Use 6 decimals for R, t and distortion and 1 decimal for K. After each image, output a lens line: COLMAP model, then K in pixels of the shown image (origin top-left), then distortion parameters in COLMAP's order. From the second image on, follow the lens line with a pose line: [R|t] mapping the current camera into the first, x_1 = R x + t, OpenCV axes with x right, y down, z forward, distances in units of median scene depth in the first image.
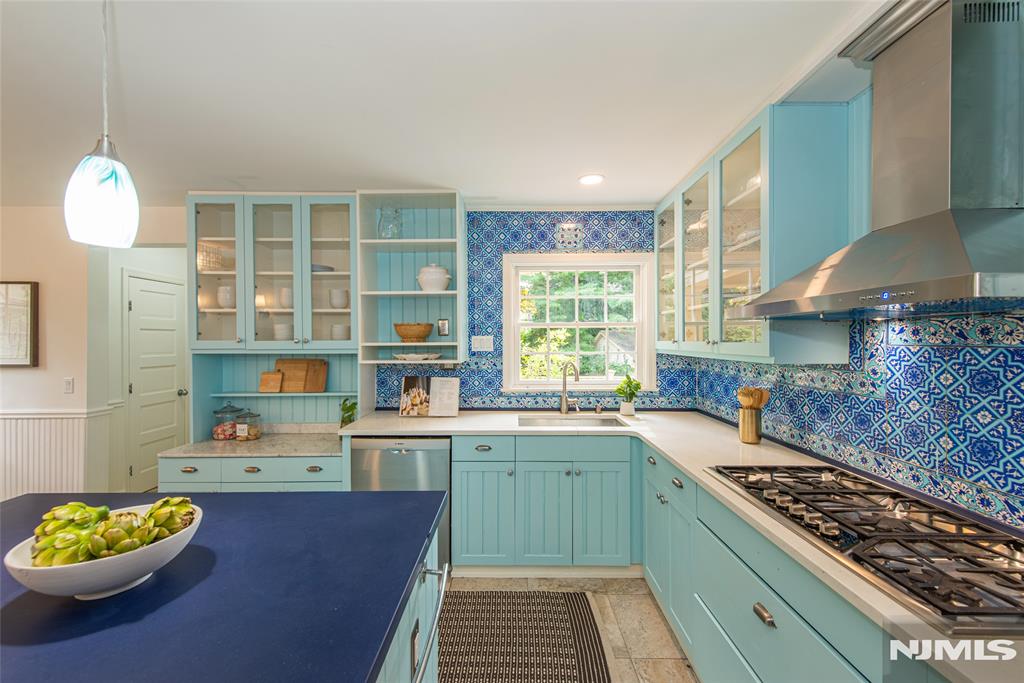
lens RADIAL K [[404.8, 0, 512.0], [0, 404.8, 341.5], [0, 0, 1]] dist [0.012234, -0.000227]
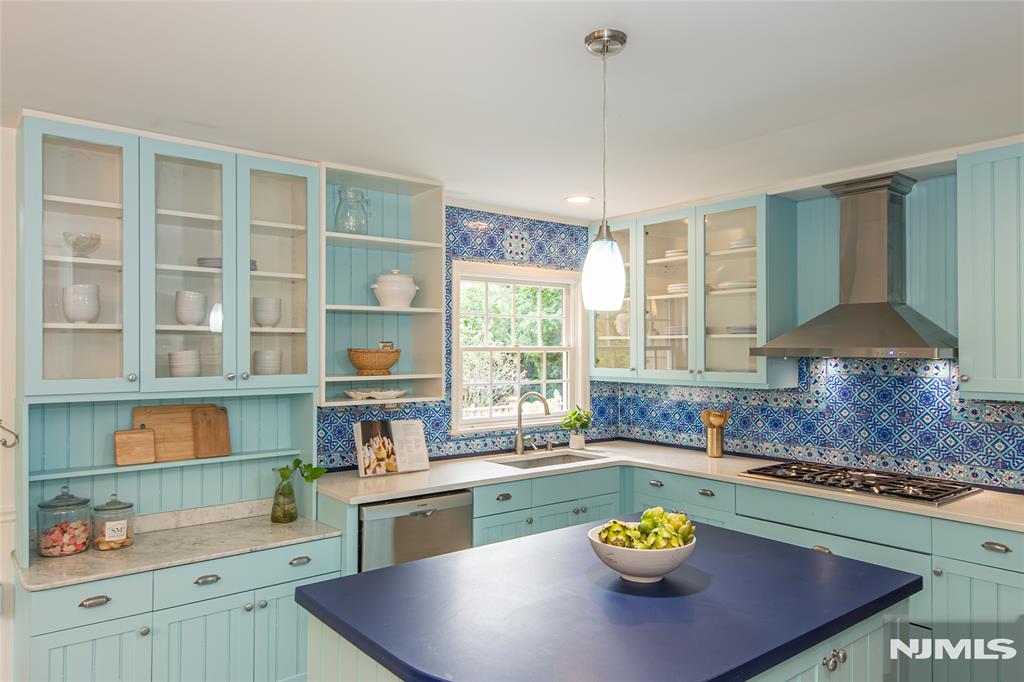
lens RADIAL K [[703.0, 0, 512.0], [0, 703.0, 341.0], [0, 0, 1]] dist [0.005636, 0.003537]
pose [[0.775189, 0.009901, 0.631652, -0.864150], [0.000369, 0.999870, -0.016126, -0.038758], [-0.631729, 0.012734, 0.775084, -0.147905]]
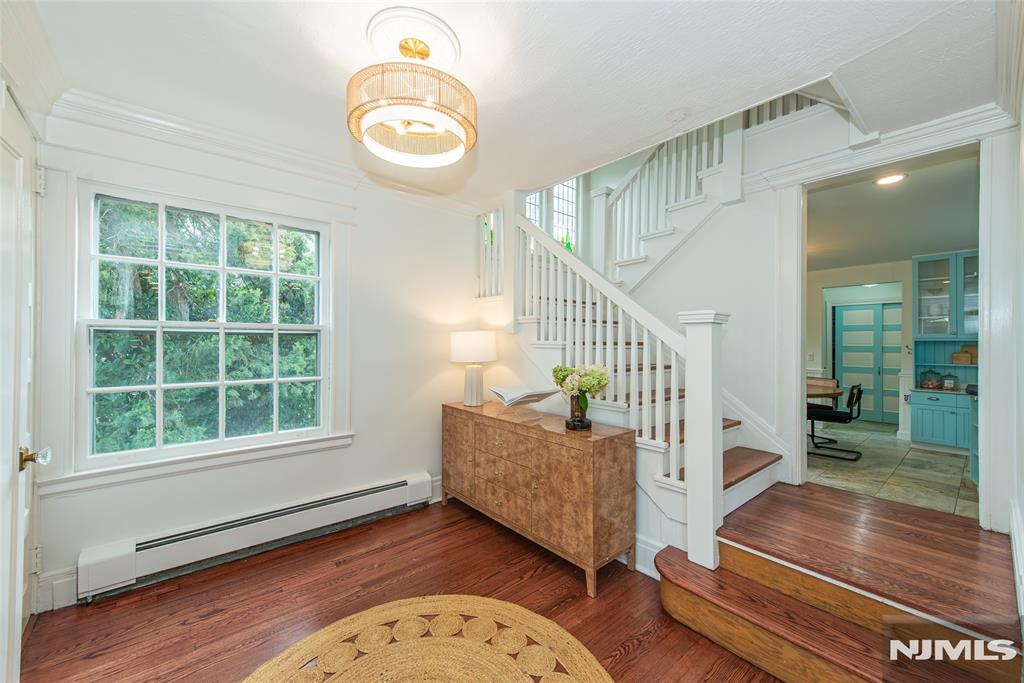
lens RADIAL K [[404.8, 0, 512.0], [0, 404.8, 341.5], [0, 0, 1]] dist [0.012234, -0.000227]
pose [[0.657673, 0.006750, -0.753273, -0.569237], [-0.012379, 0.999922, -0.001848, 0.060350], [0.753202, 0.010540, 0.657705, -1.624156]]
